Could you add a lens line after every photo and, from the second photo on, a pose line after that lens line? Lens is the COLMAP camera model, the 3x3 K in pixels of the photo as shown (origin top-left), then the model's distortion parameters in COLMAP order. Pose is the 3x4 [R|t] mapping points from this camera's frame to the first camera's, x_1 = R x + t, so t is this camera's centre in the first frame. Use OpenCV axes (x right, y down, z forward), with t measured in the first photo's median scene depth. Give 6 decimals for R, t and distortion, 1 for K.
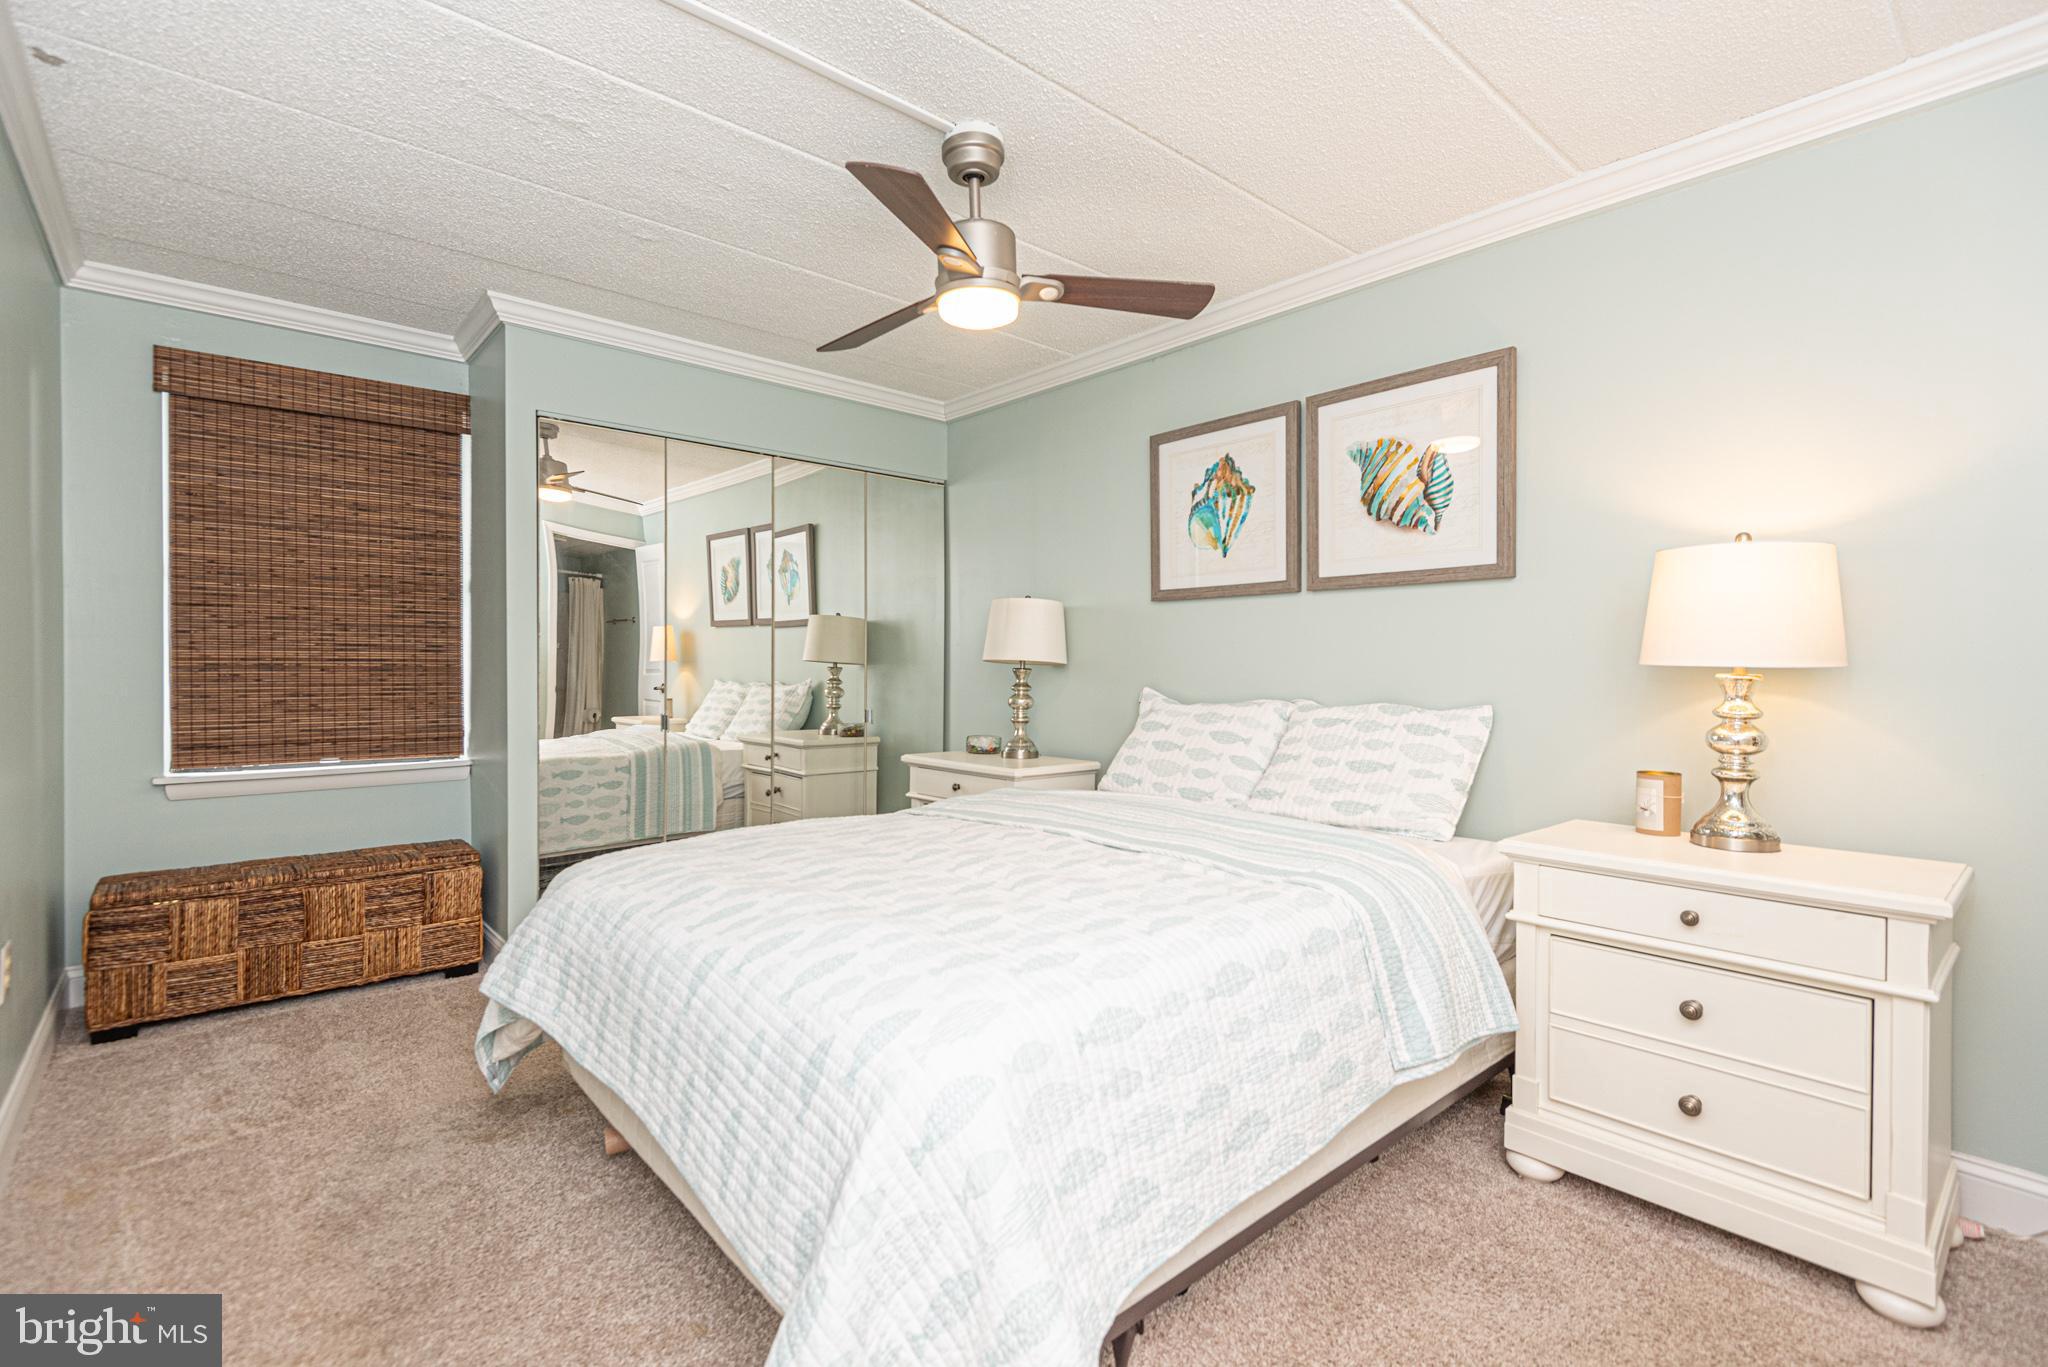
lens RADIAL K [[953.9, 0, 1024.0], [0, 953.9, 683.5], [0, 0, 1]] dist [0.002282, -0.001020]
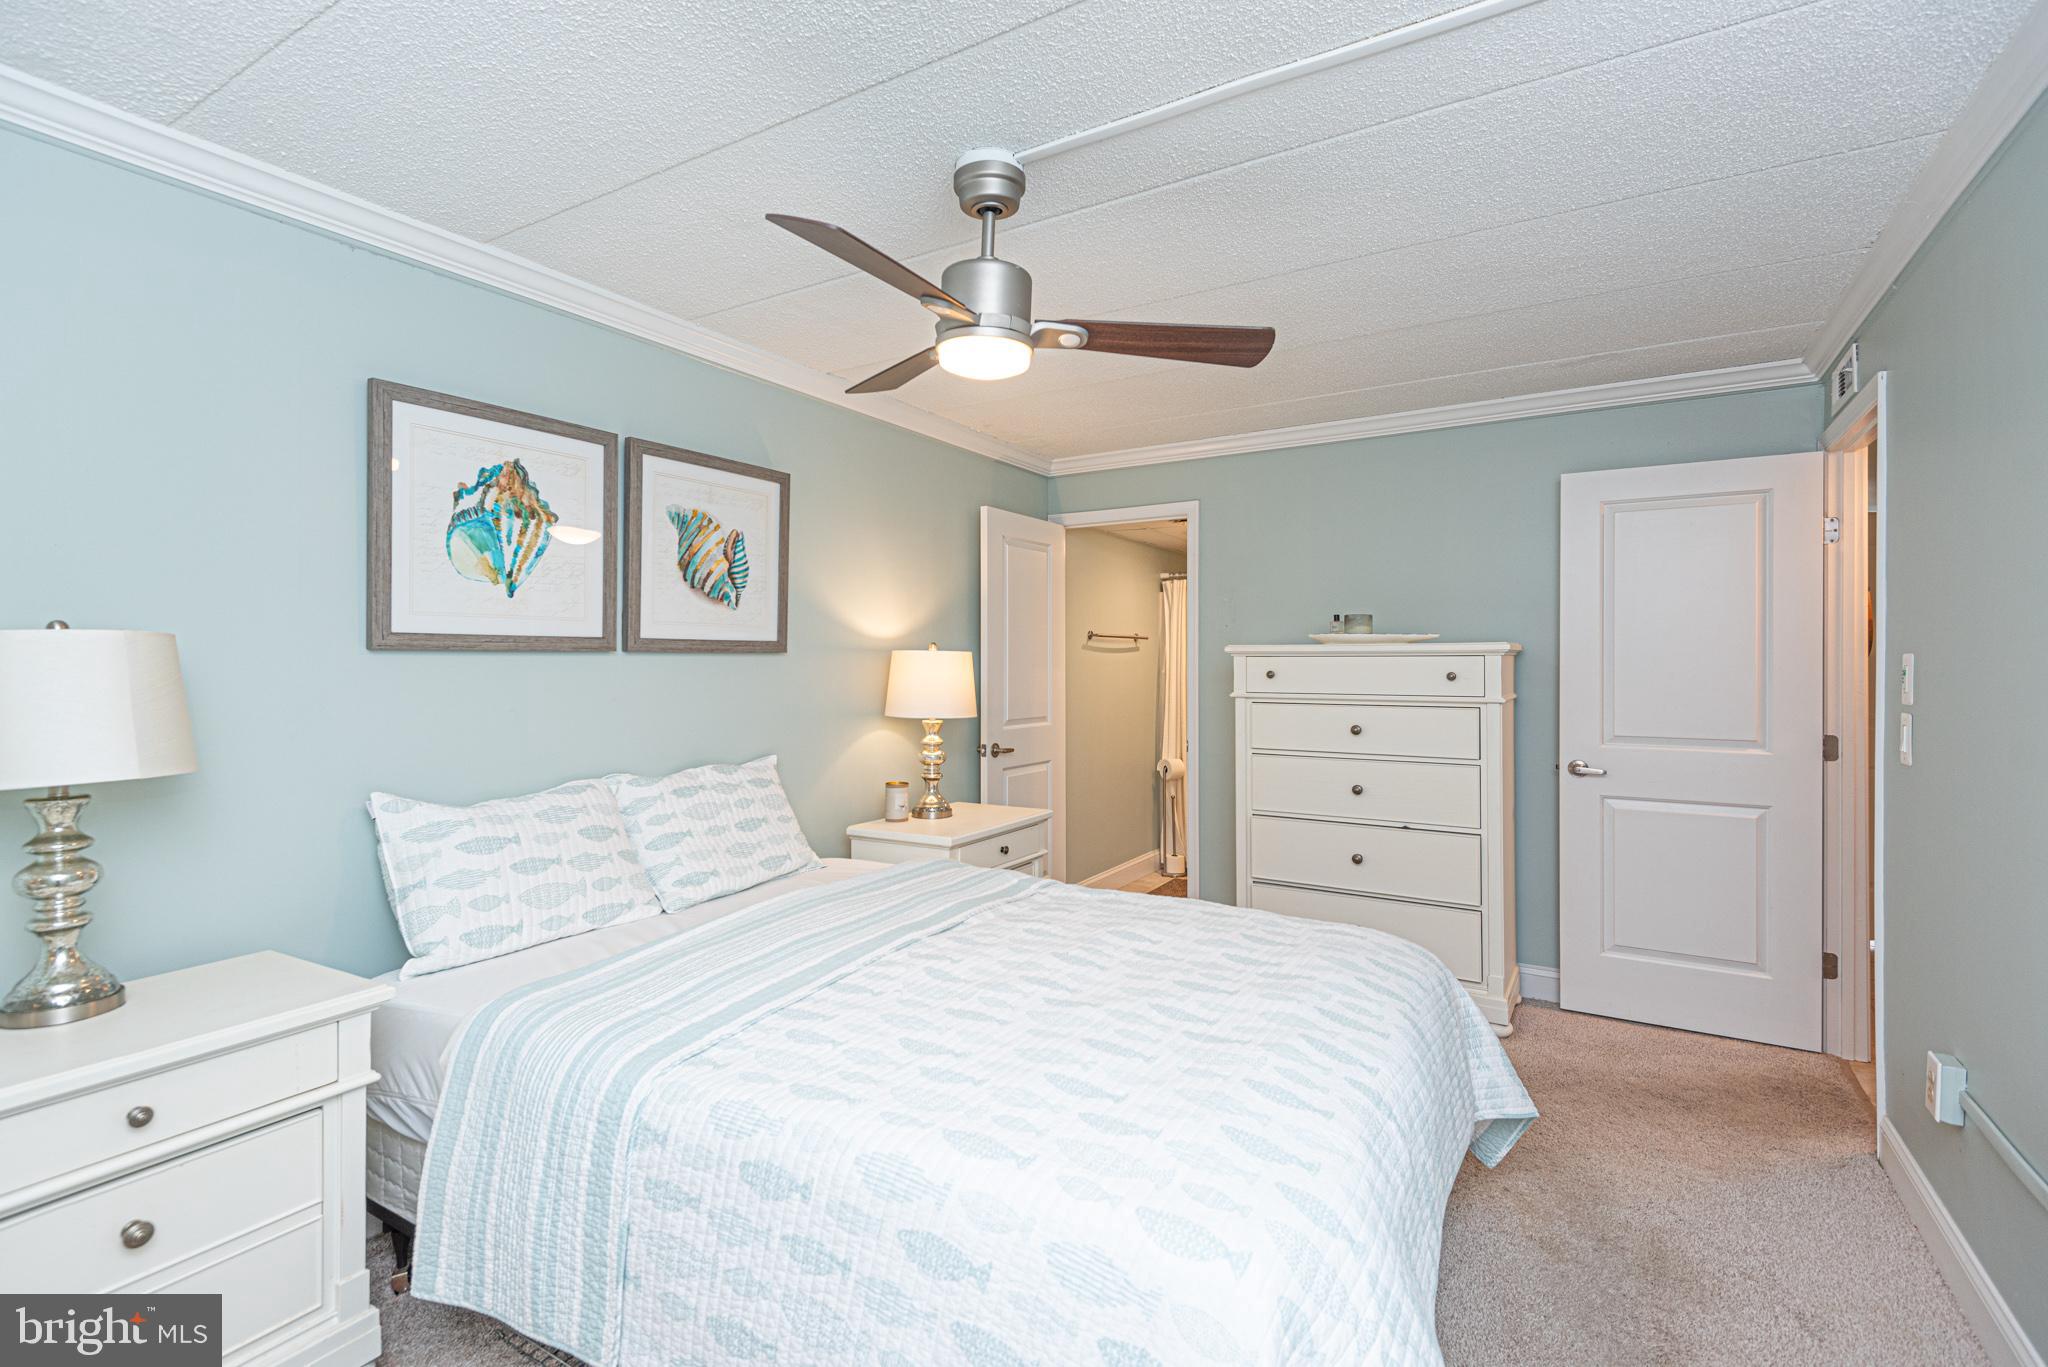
lens RADIAL K [[938.8, 0, 1023.0], [0, 938.8, 678.8], [0, 0, 1]] dist [0.029479, -0.015285]
pose [[-0.313273, -0.025104, 0.949331, -0.618341], [0.010511, 0.999498, 0.029899, -0.087373], [-0.949605, 0.019345, -0.312852, 0.860707]]
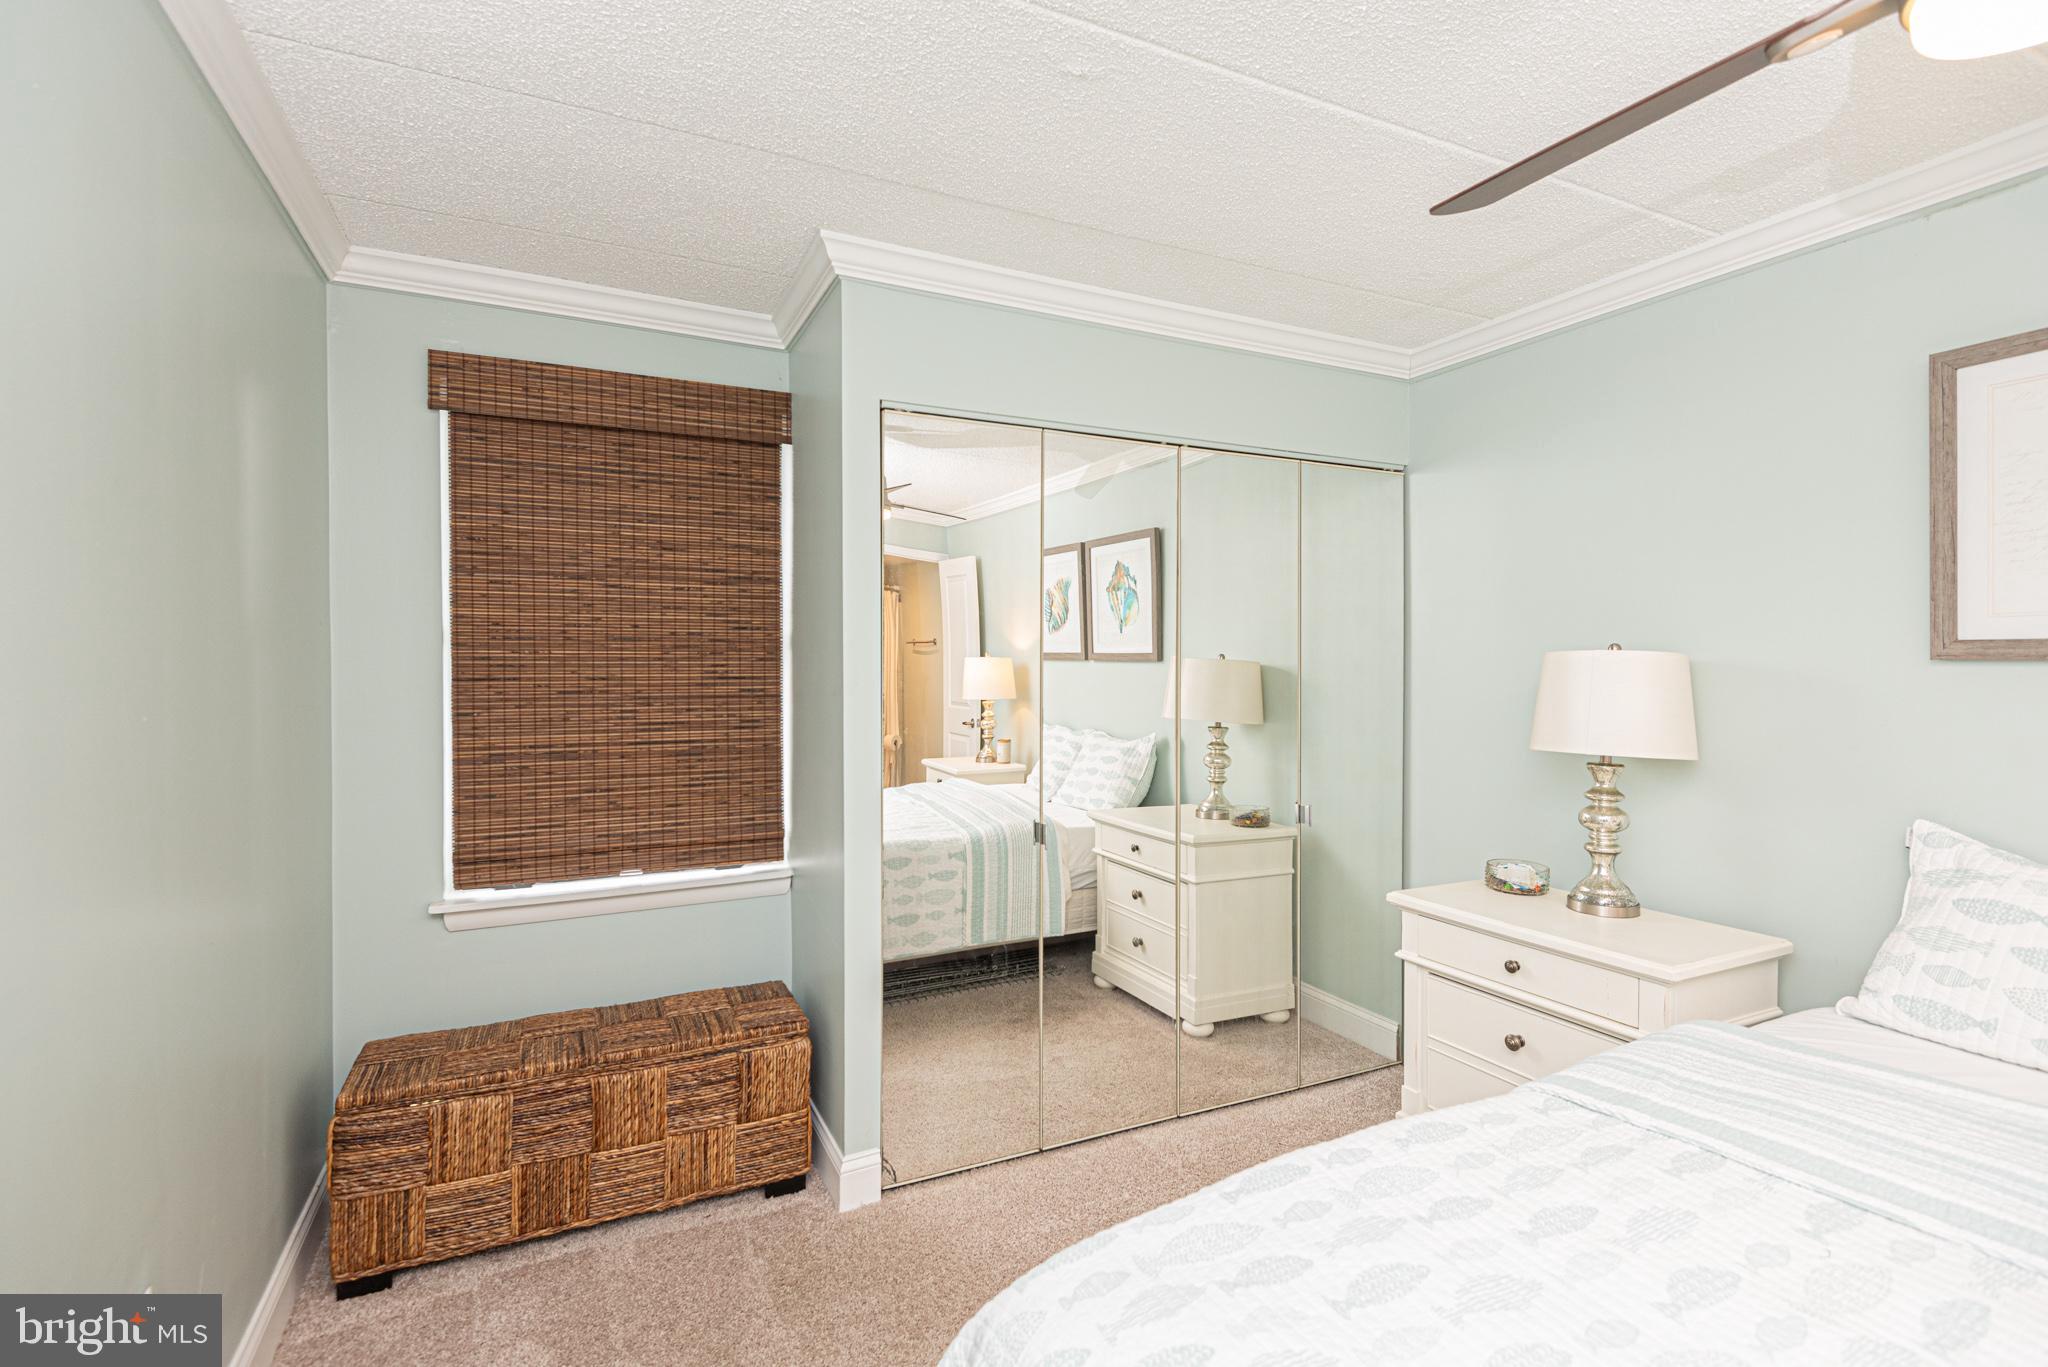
lens RADIAL K [[938.8, 0, 1023.0], [0, 938.8, 678.8], [0, 0, 1]] dist [0.029479, -0.015285]
pose [[0.966973, -0.003140, -0.254861, -0.239719], [0.002231, 0.999990, -0.003853, -0.079843], [0.254871, 0.003158, 0.966970, 0.365157]]
